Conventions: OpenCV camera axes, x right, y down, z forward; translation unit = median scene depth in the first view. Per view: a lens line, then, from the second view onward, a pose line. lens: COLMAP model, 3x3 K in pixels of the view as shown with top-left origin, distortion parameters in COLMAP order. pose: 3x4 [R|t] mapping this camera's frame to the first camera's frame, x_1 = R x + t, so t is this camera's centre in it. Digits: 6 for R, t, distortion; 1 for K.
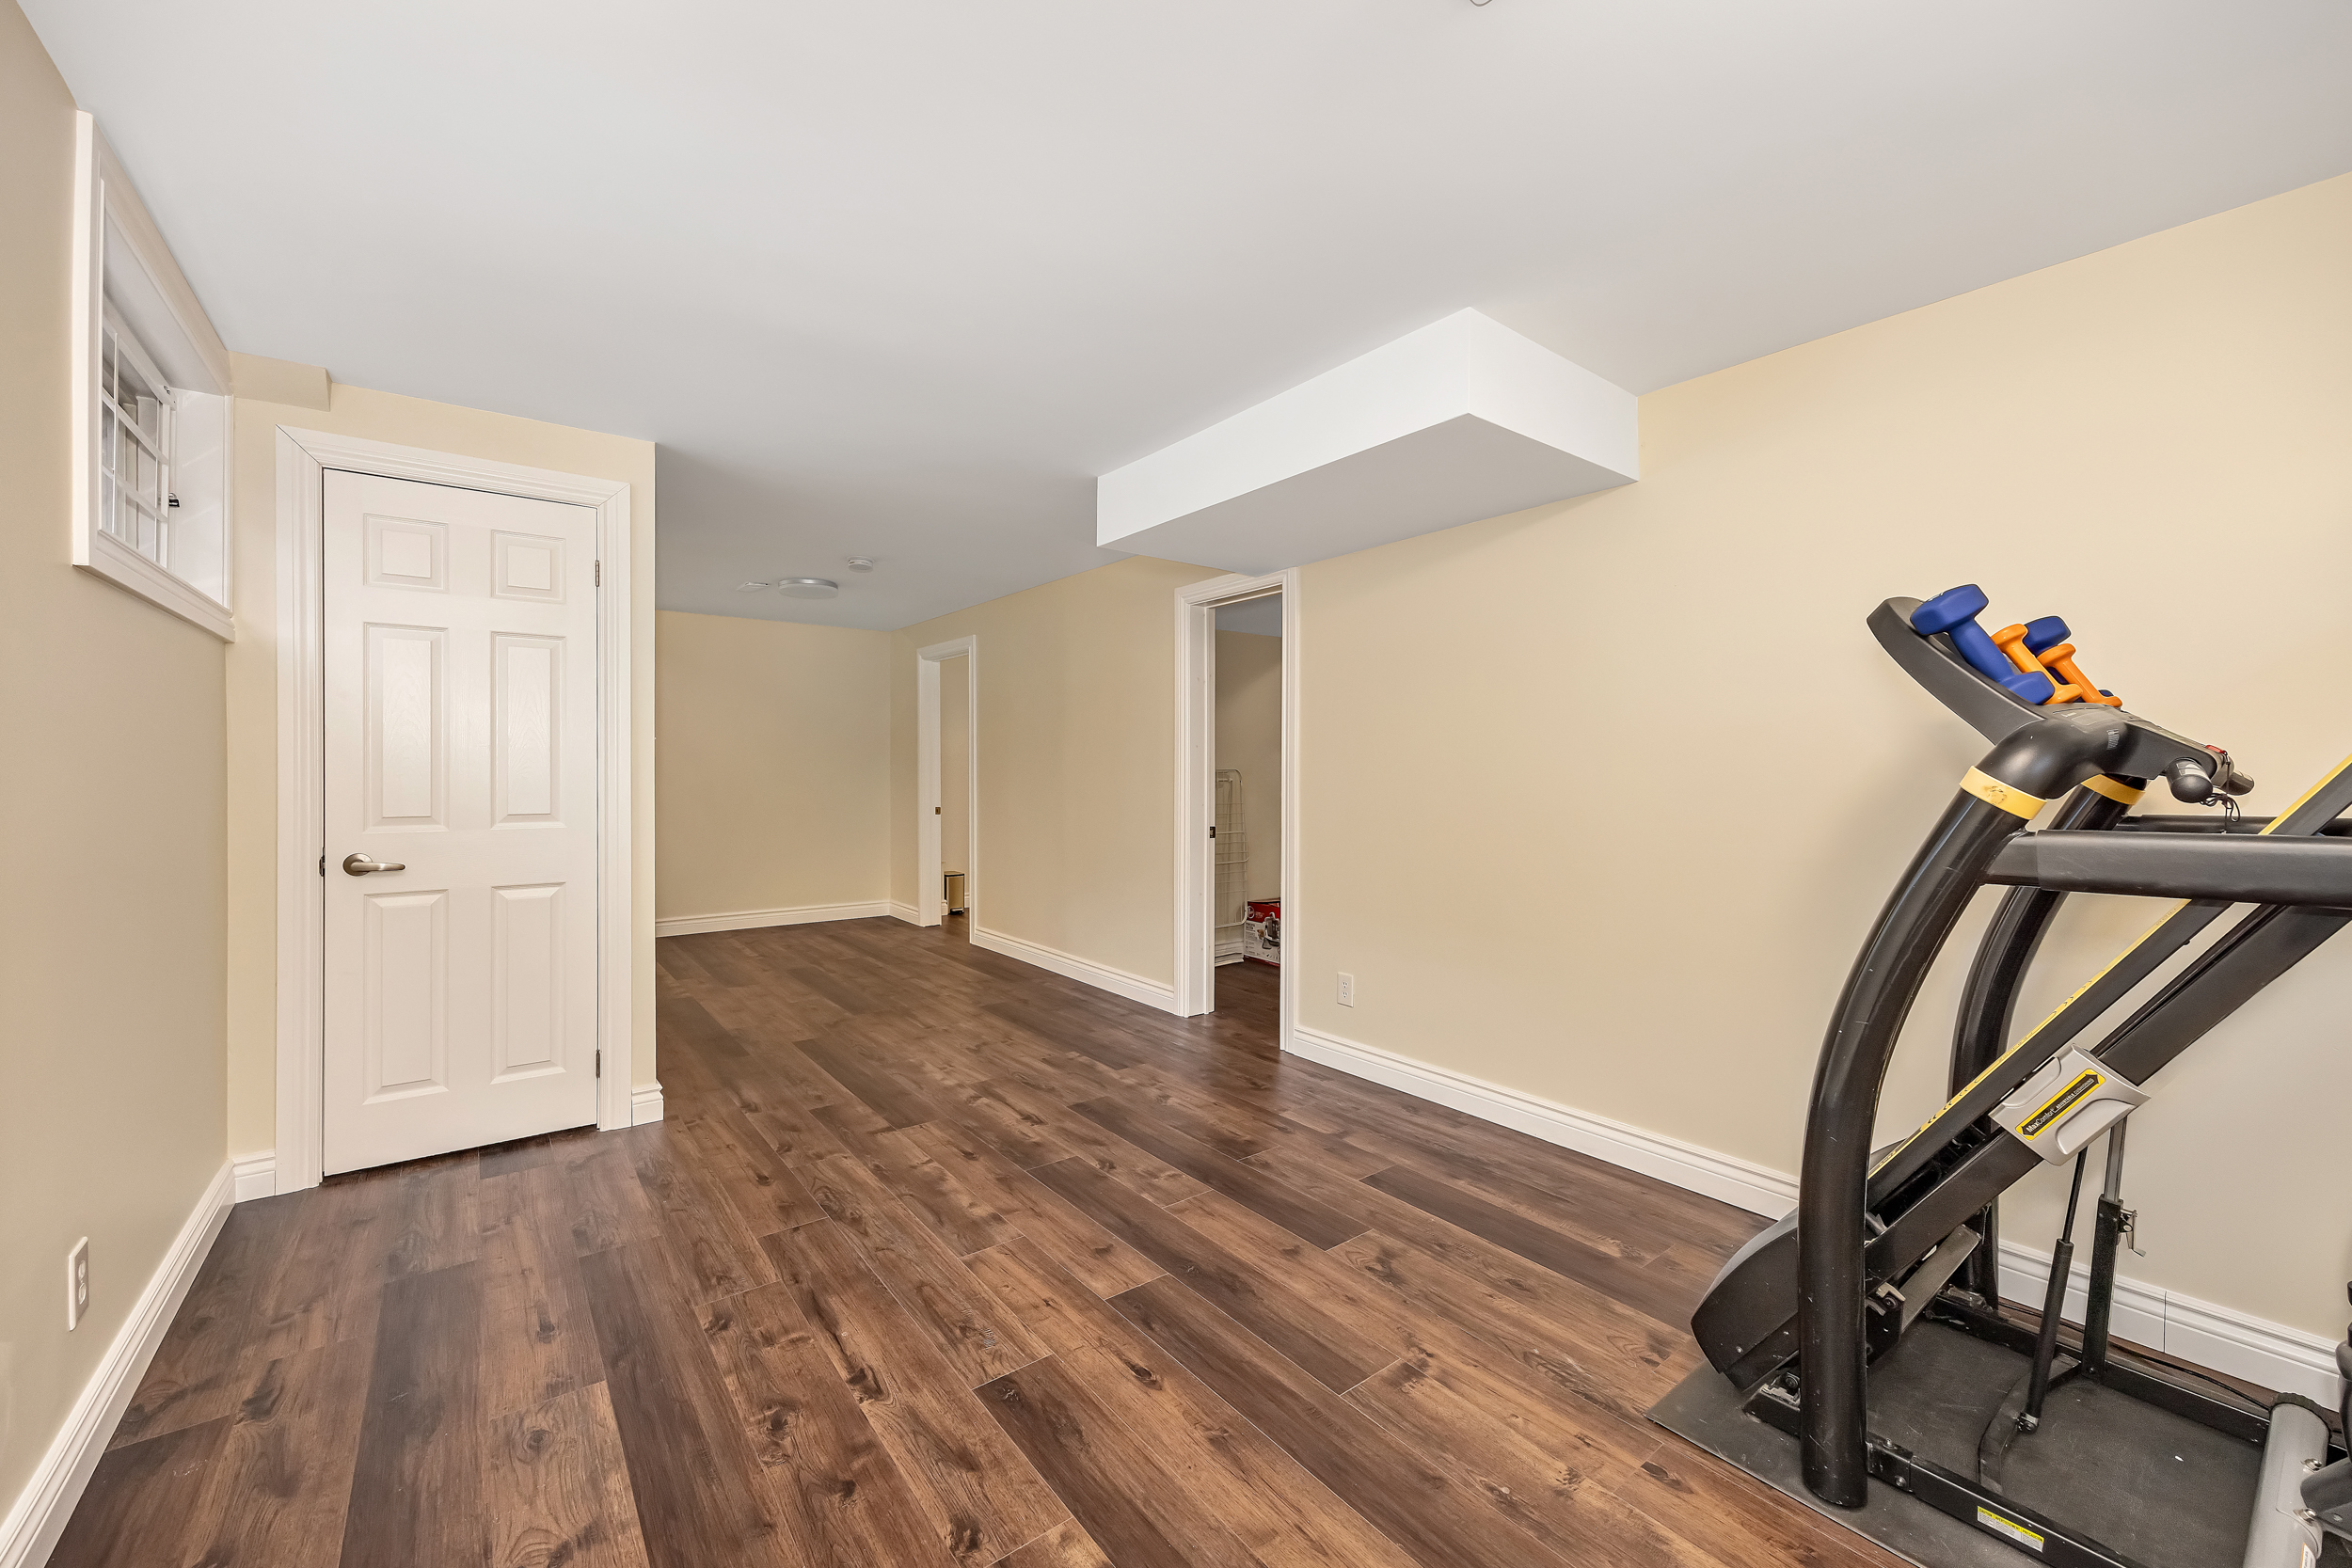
lens RADIAL K [[913.8, 0, 1160.6], [0, 913.8, 769.4], [0, 0, 1]] dist [-0.004262, 0.000849]
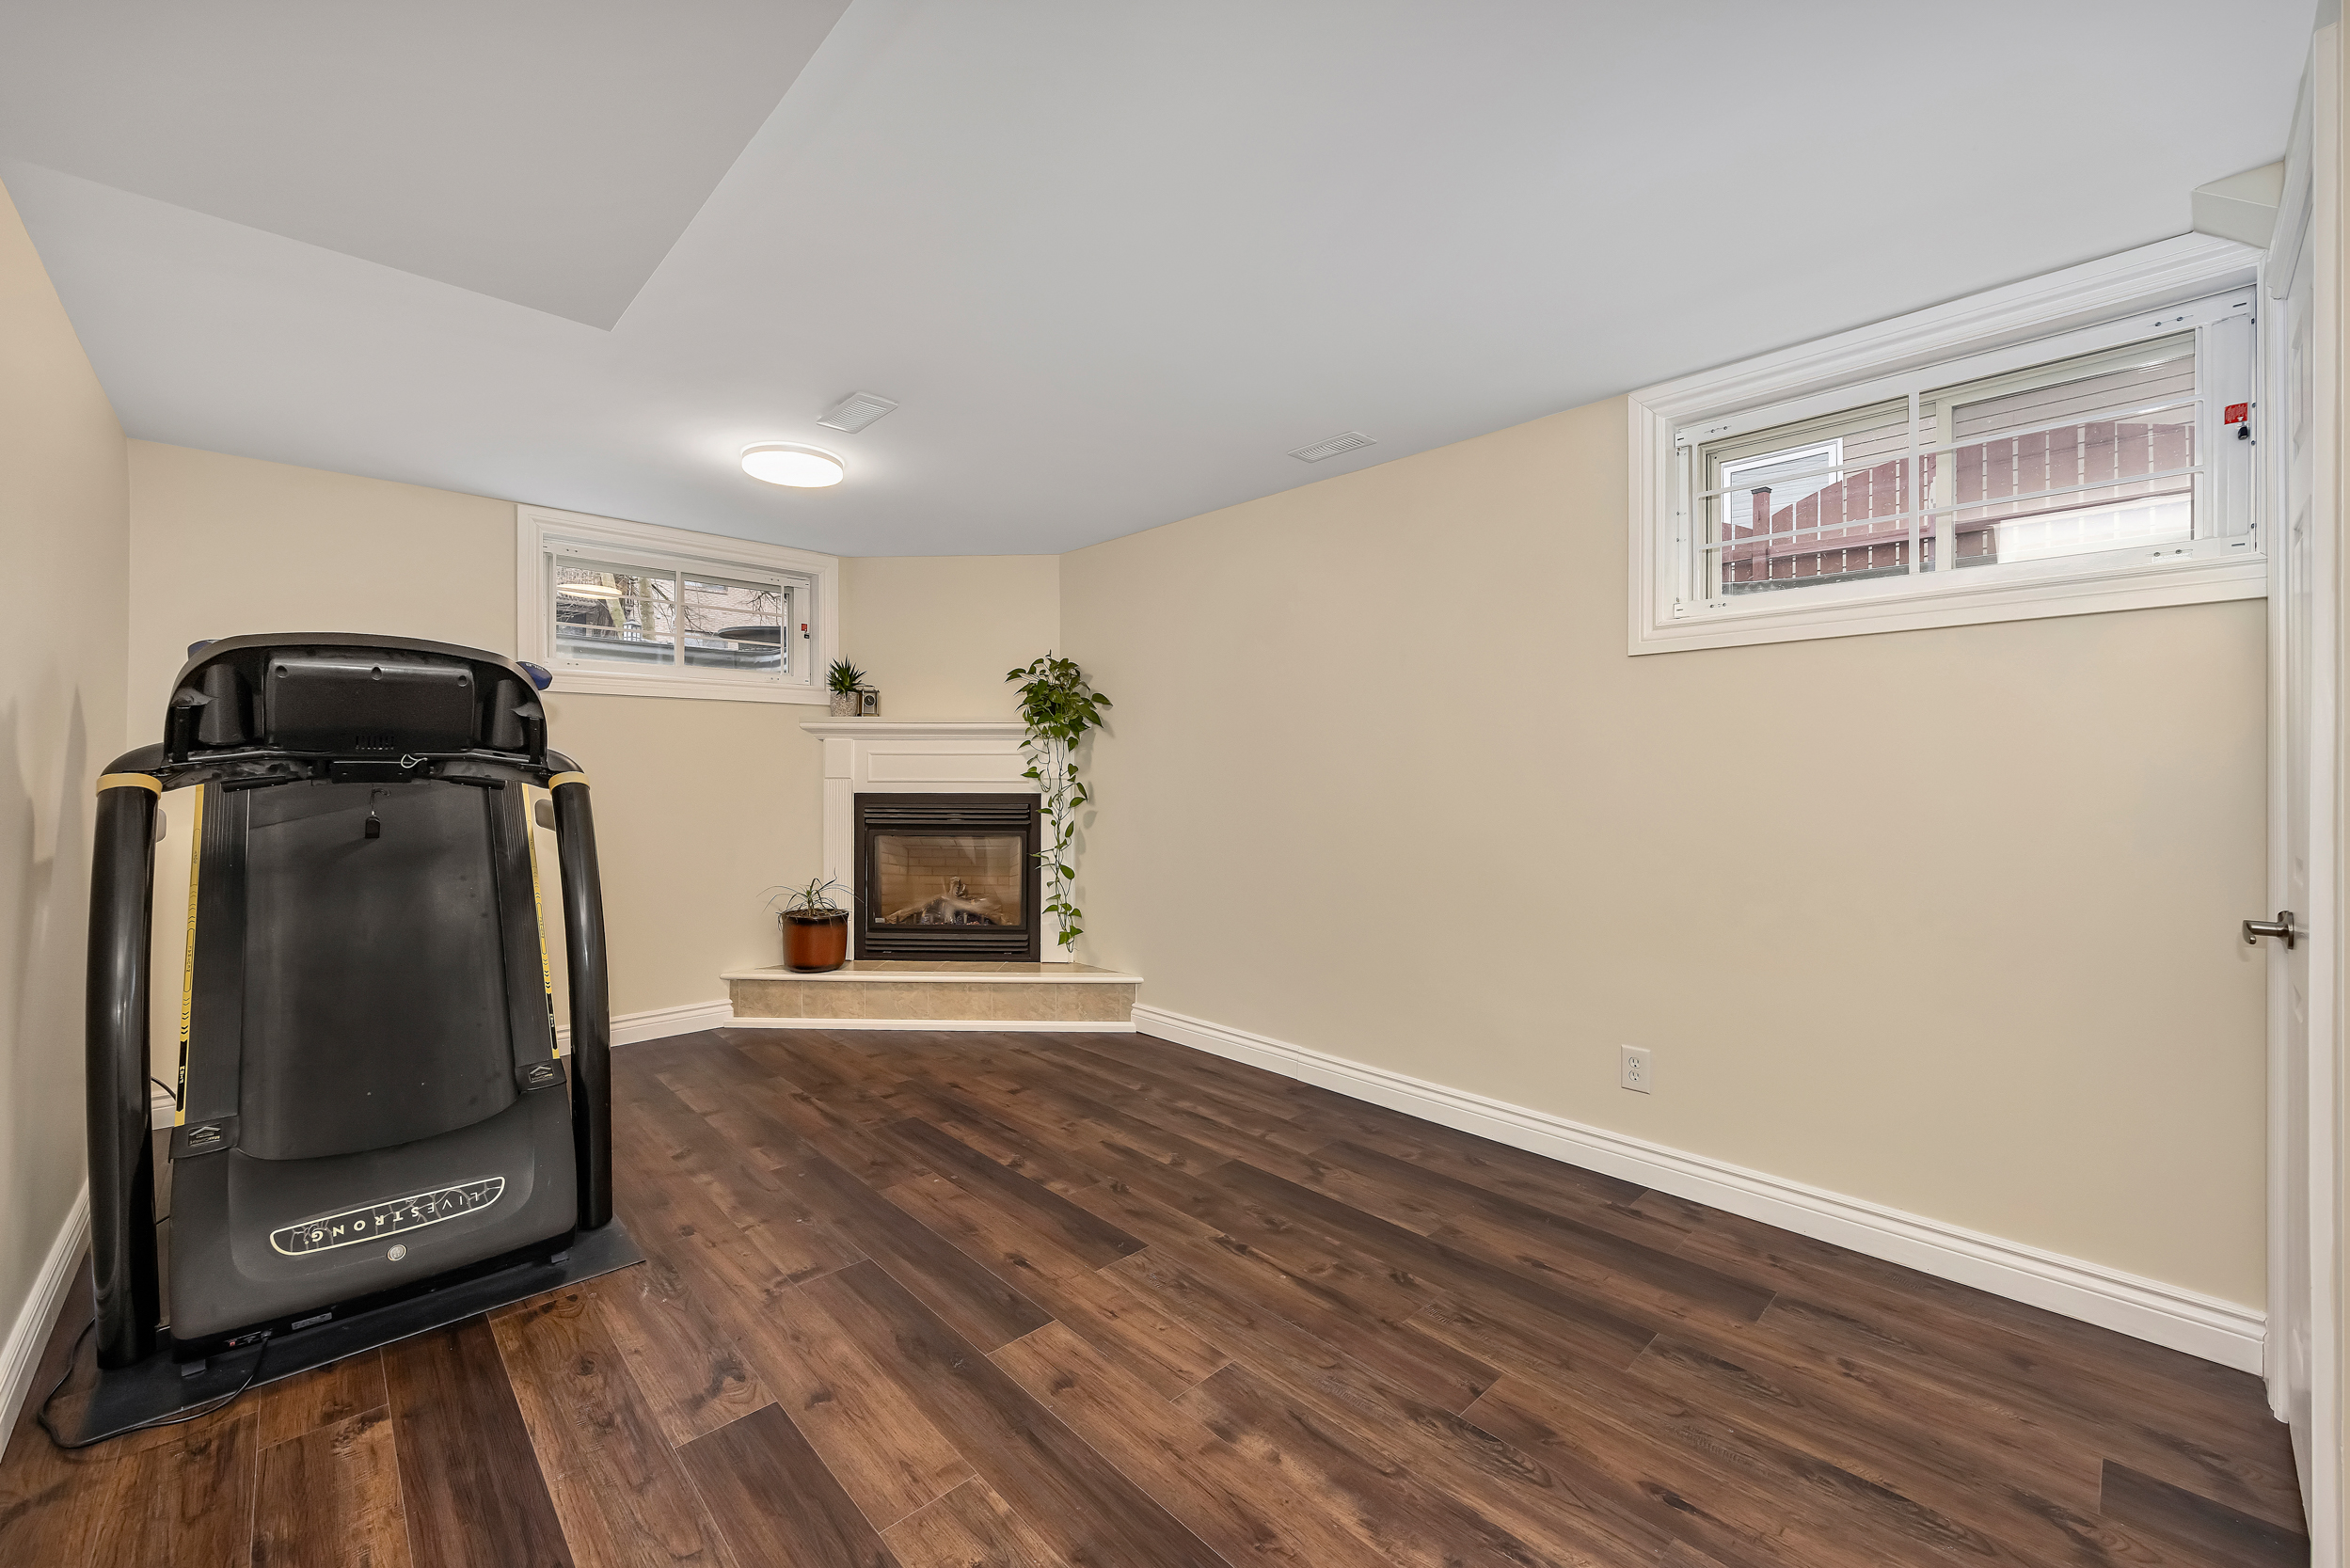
lens RADIAL K [[913.0, 0, 1165.3], [0, 913.0, 783.6], [0, 0, 1]] dist [-0.004262, 0.000849]
pose [[-0.994183, -0.000250, -0.107703, -0.063161], [-0.001448, 0.999938, 0.011047, -0.008199], [0.107694, 0.011138, -0.994122, 1.733652]]
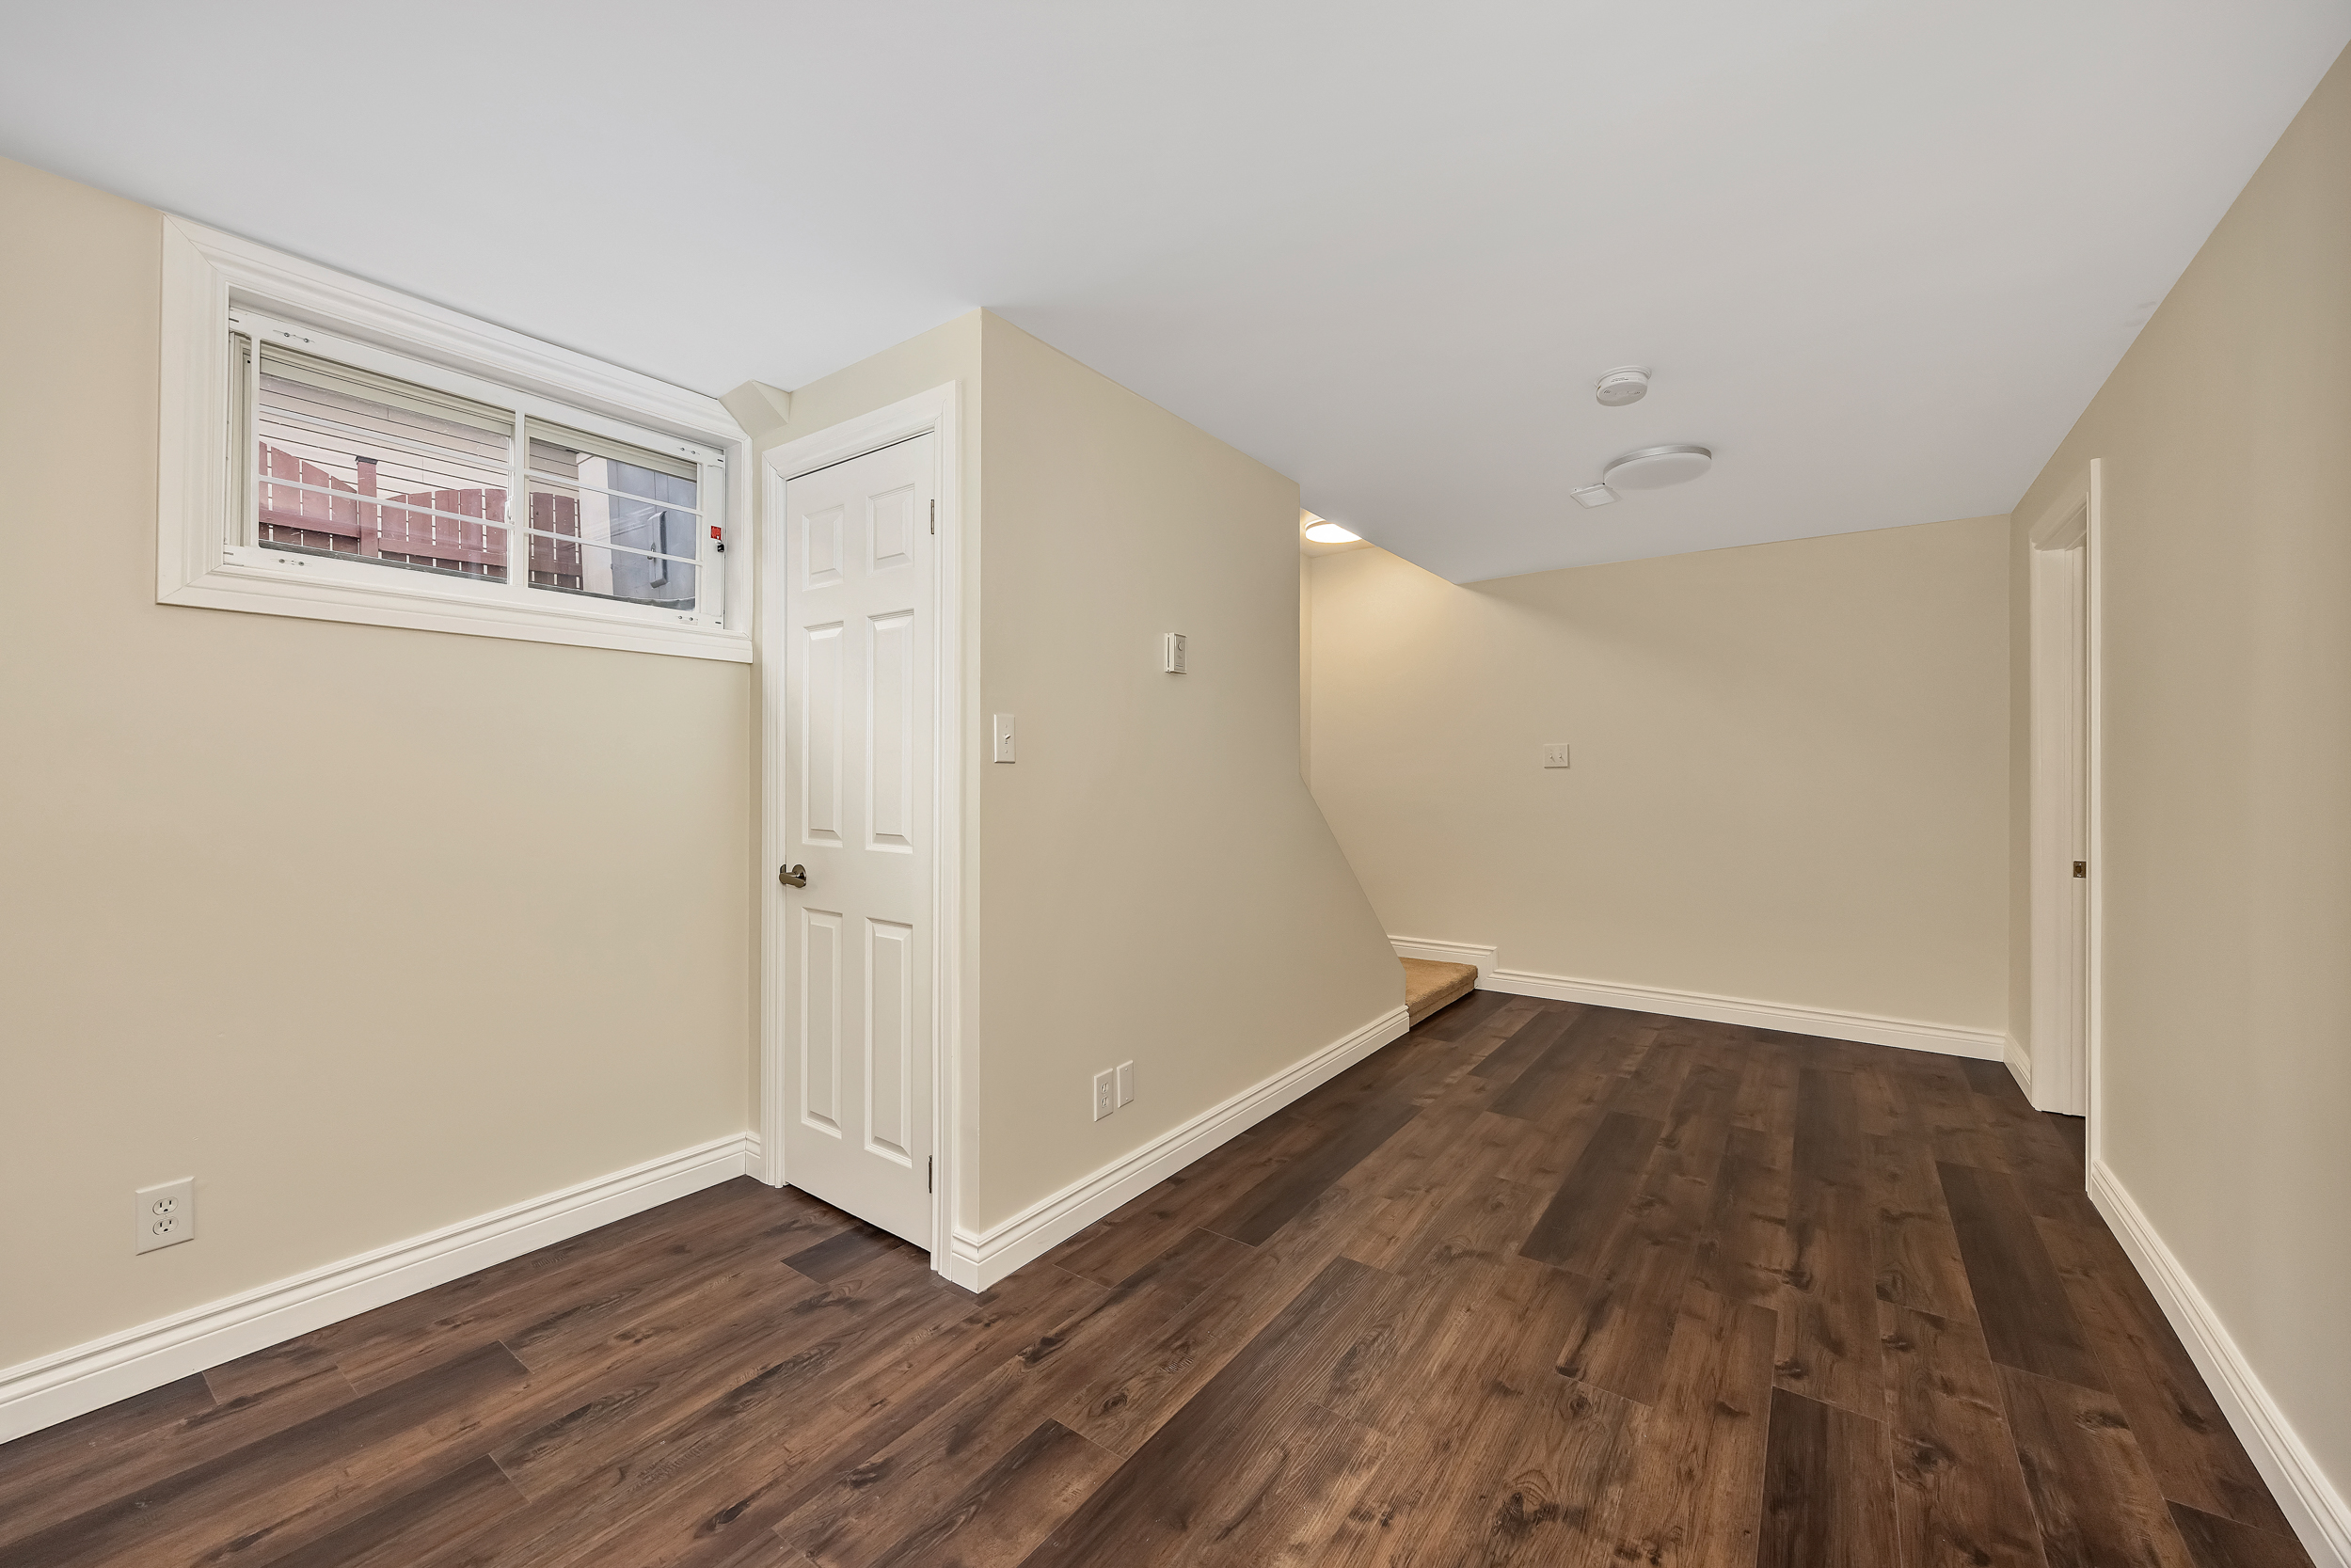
lens RADIAL K [[913.4, 0, 1149.5], [0, 913.4, 759.5], [0, 0, 1]] dist [-0.004262, 0.000849]
pose [[0.280041, -0.018905, -0.959802, 0.211210], [-0.000108, 0.999805, -0.019725, -0.007268], [0.959988, 0.005627, 0.279984, 1.235374]]
